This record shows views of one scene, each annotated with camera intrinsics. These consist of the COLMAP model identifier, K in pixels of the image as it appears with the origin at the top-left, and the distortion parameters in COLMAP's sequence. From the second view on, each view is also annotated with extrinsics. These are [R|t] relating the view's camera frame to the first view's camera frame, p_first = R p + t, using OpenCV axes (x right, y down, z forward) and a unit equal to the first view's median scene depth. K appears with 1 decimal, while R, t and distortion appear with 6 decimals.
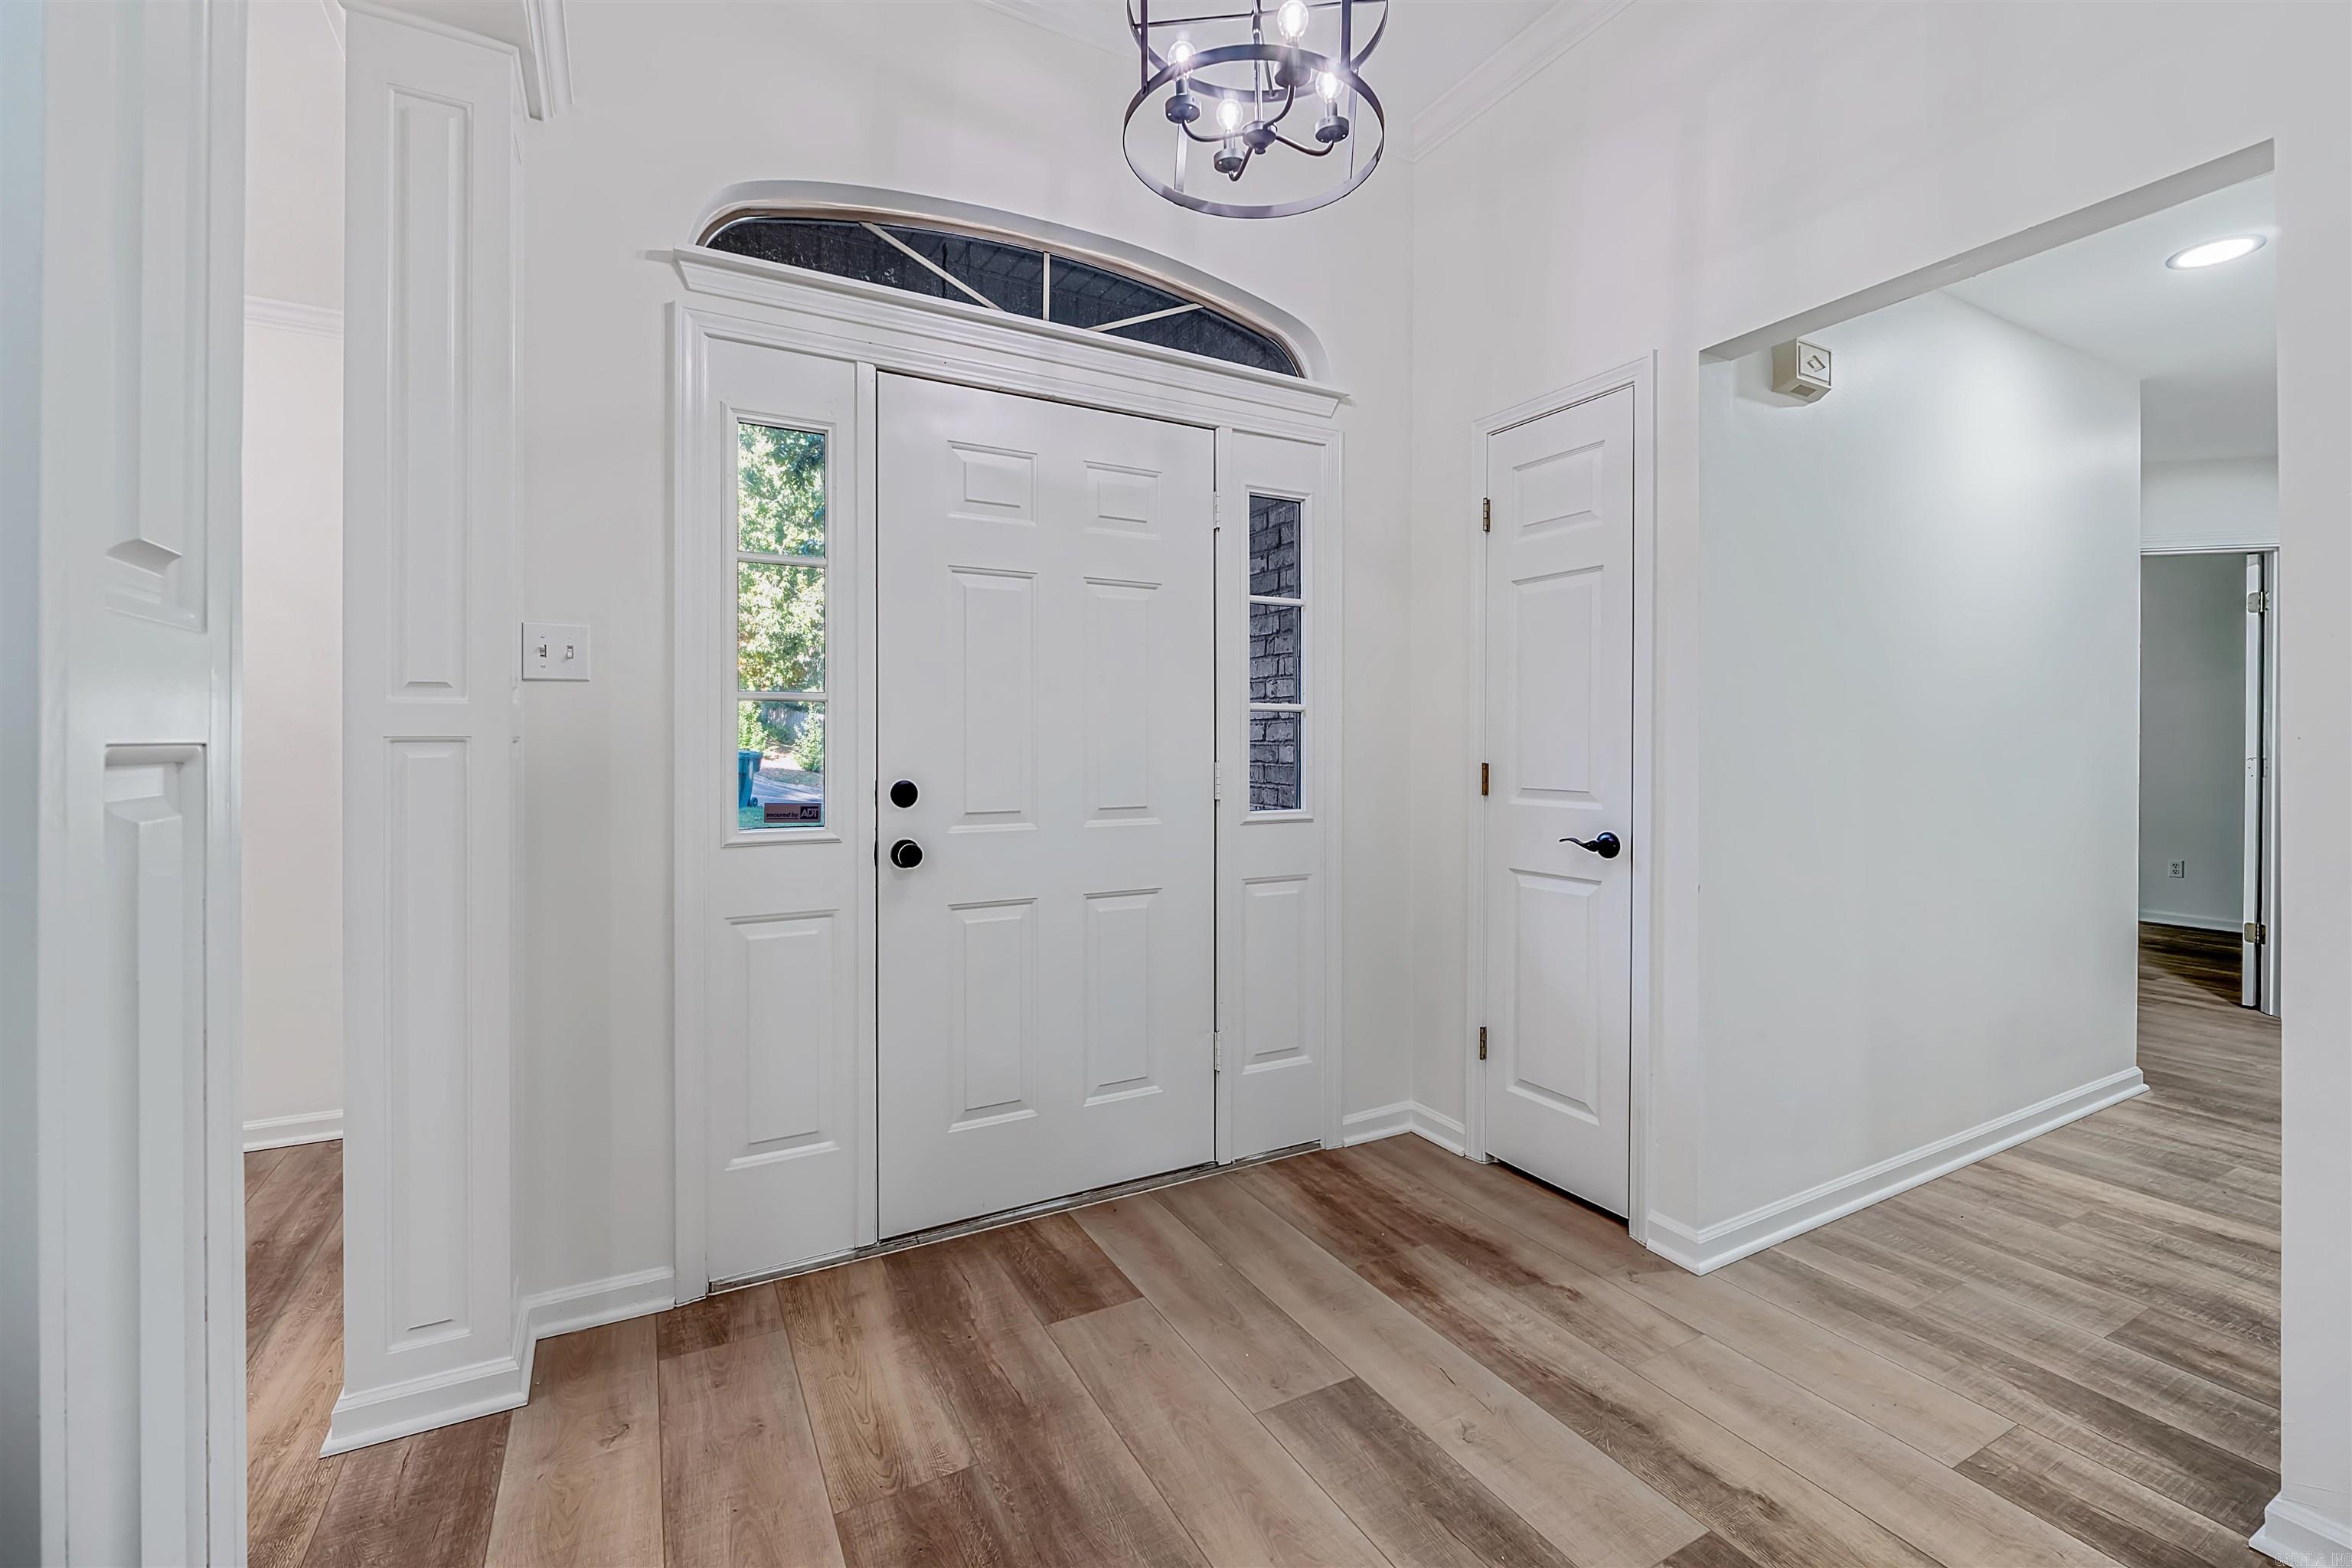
lens RADIAL K [[1002.9, 0, 1168.5], [0, 1002.9, 753.2], [0, 0, 1]] dist [-0.002530, 0.000013]
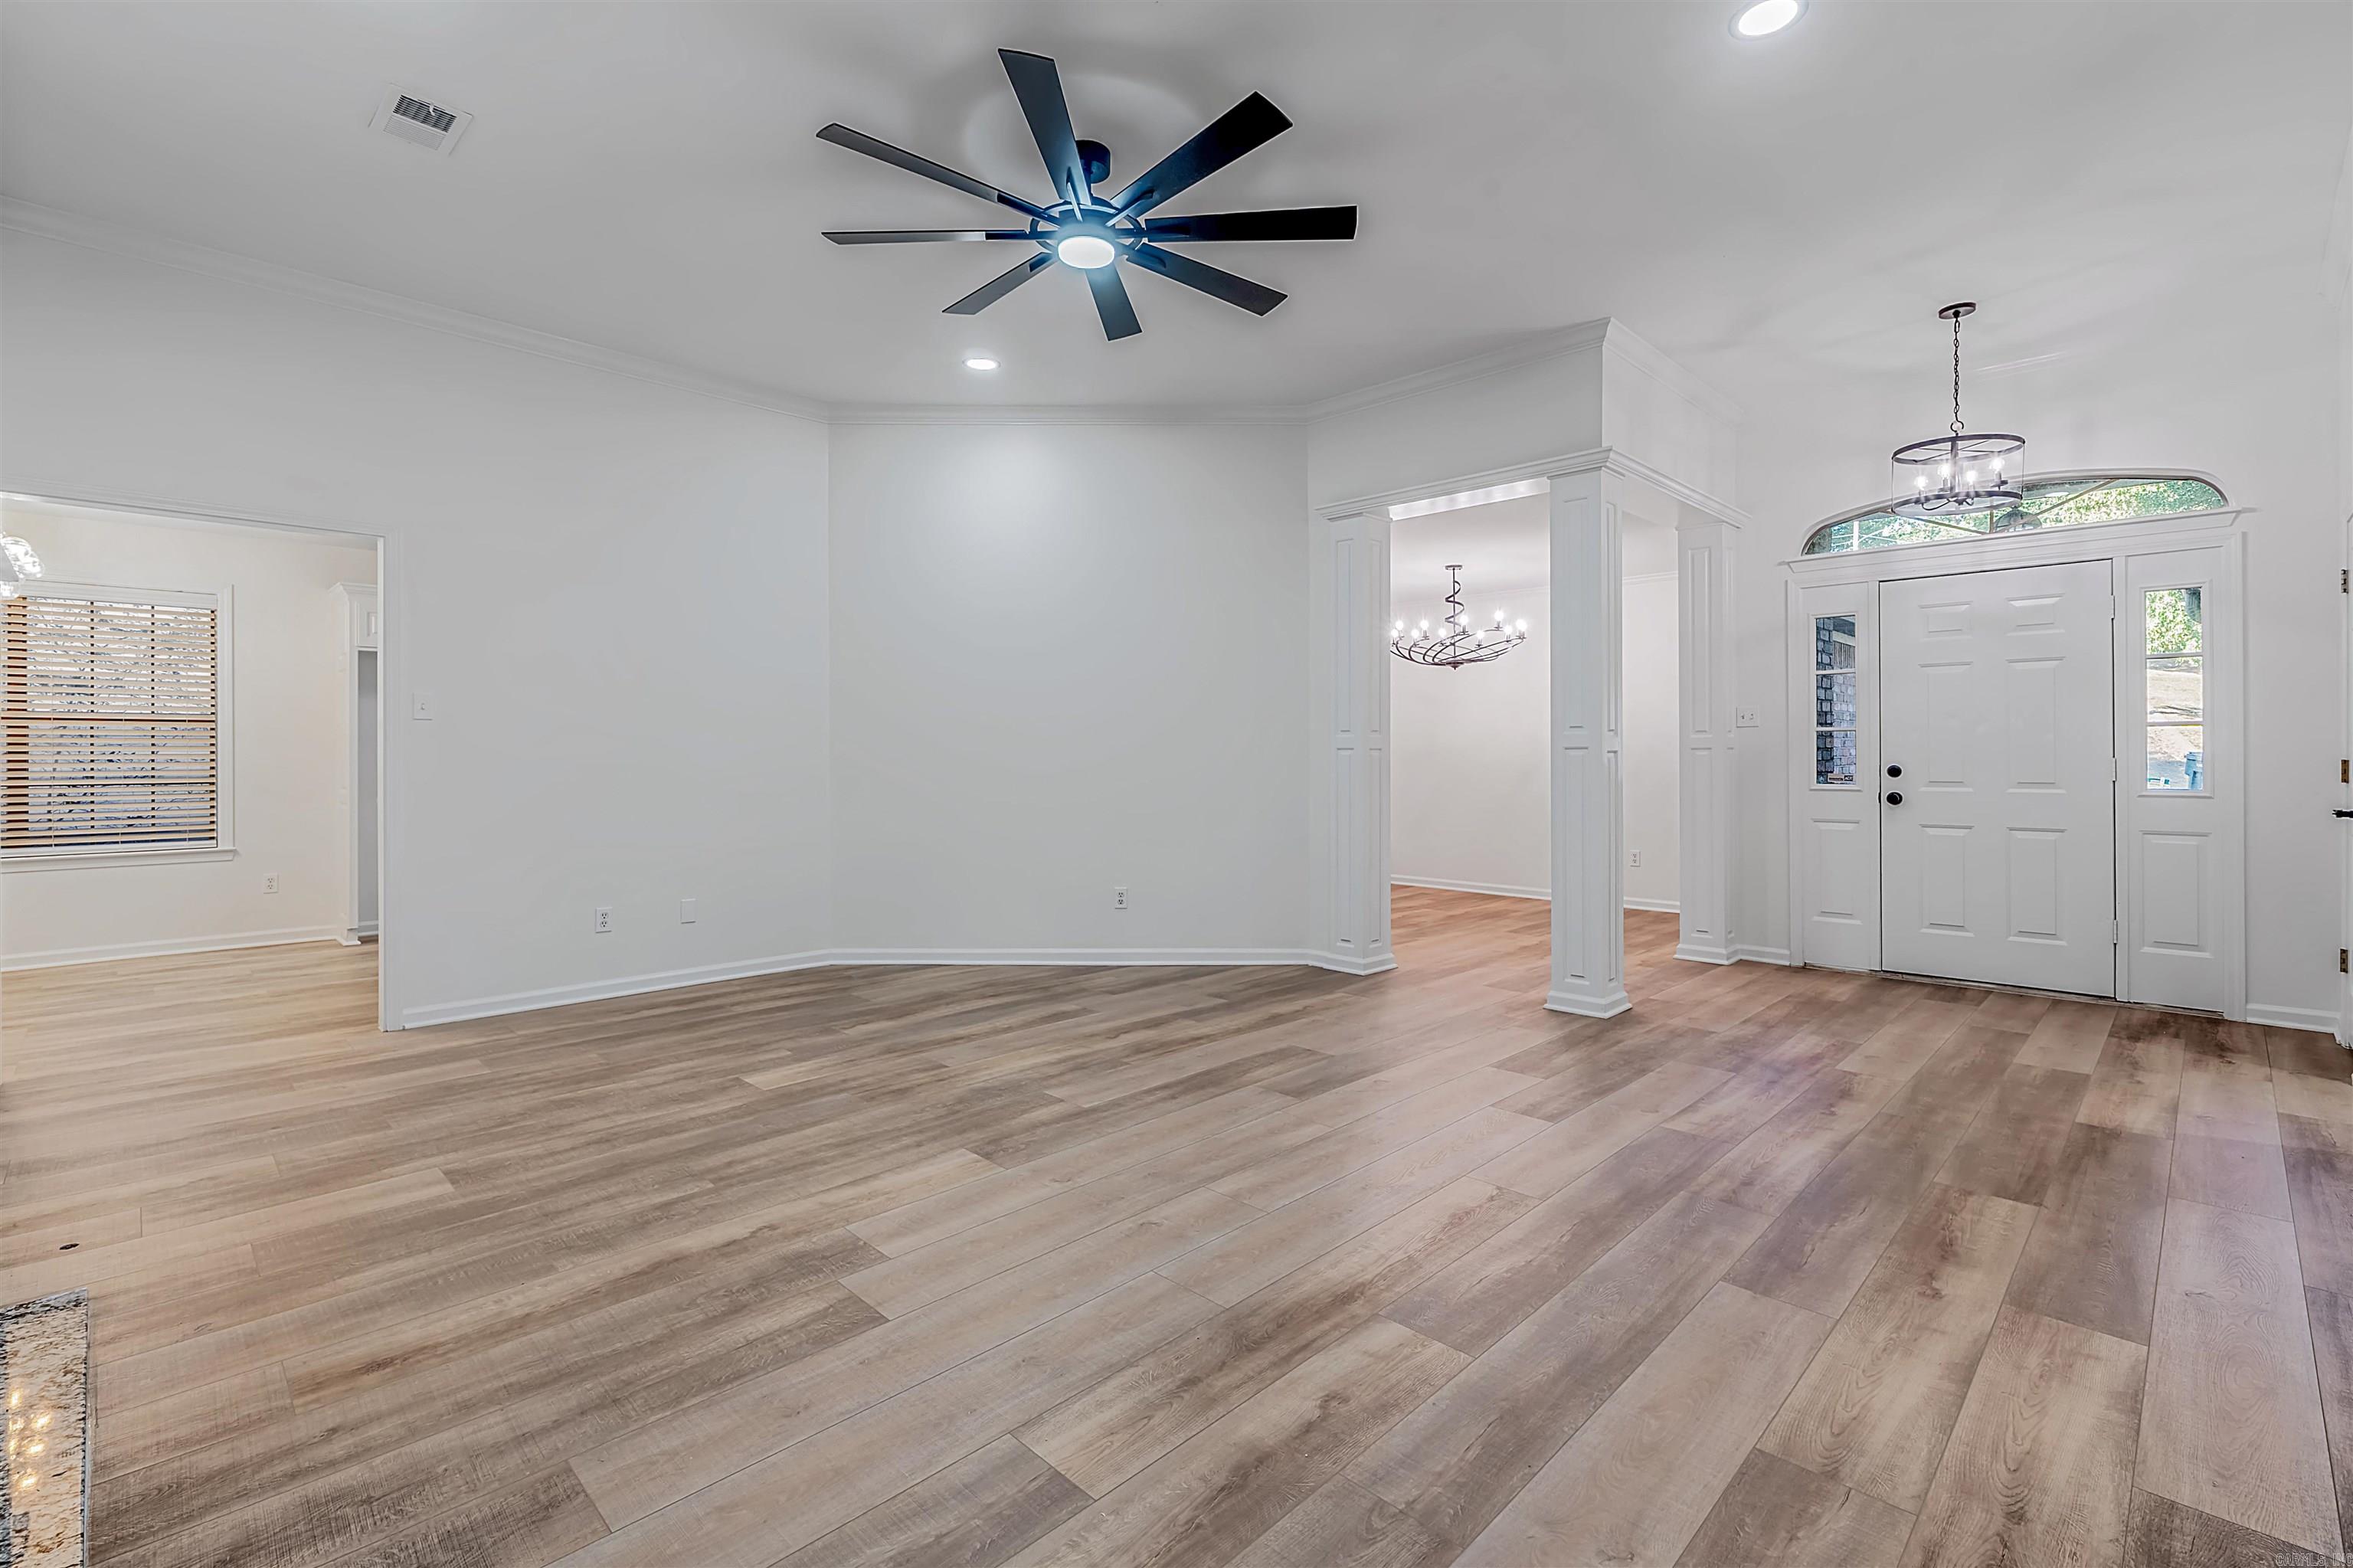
lens RADIAL K [[1002.2, 0, 1187.1], [0, 1002.2, 764.2], [0, 0, 1]] dist [-0.000996, -0.000119]
pose [[0.269413, 0.009294, -0.962980, 1.449115], [0.000120, 0.999953, 0.009684, 0.003156], [0.963025, -0.002724, 0.269399, -1.099838]]
